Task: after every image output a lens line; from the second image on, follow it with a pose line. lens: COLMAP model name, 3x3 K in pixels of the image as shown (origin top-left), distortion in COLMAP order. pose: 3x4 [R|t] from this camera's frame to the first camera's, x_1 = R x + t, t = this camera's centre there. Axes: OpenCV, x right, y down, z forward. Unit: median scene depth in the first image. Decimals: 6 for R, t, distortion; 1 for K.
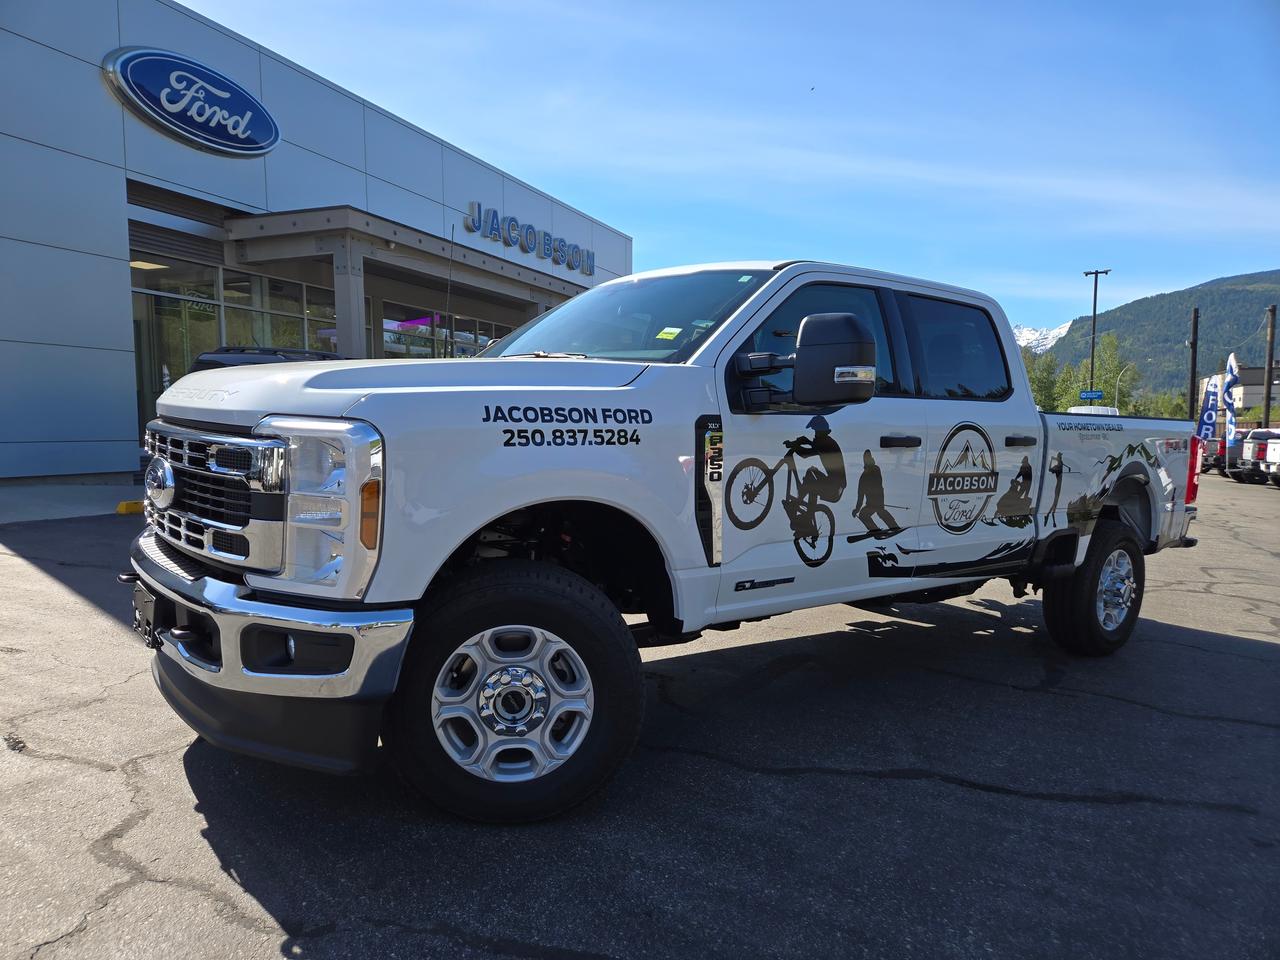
lens RADIAL K [[771.3, 0, 649.6], [0, 771.3, 477.4], [0, 0, 1]] dist [0.067009, -0.046105]
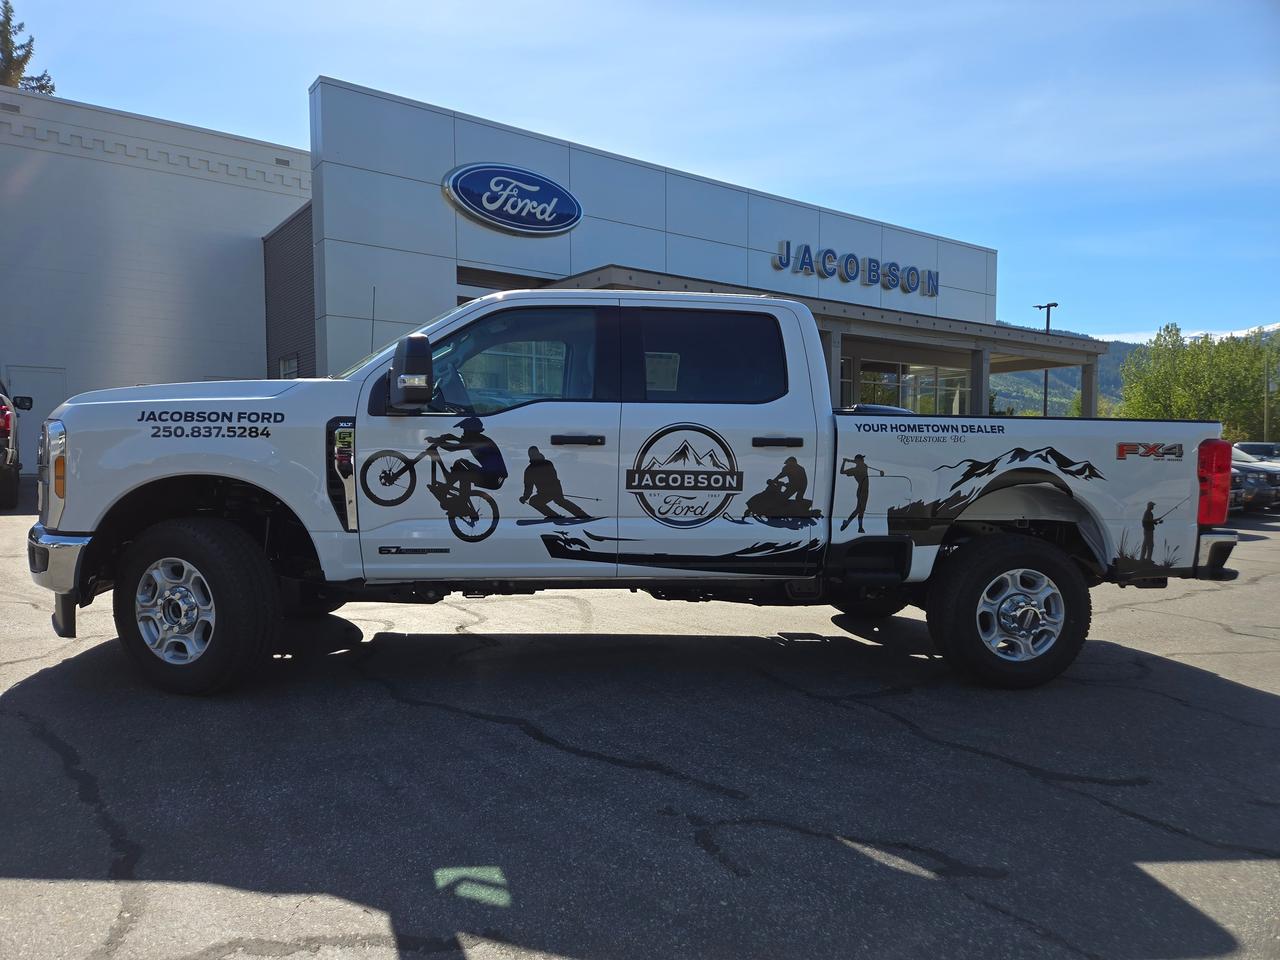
lens RADIAL K [[771.3, 0, 649.6], [0, 771.3, 477.4], [0, 0, 1]] dist [0.067009, -0.046105]
pose [[0.889223, 0.006160, -0.457433, 1.038071], [-0.024959, 0.999073, -0.035064, 0.051479], [0.456793, 0.042597, 0.888553, 0.049423]]
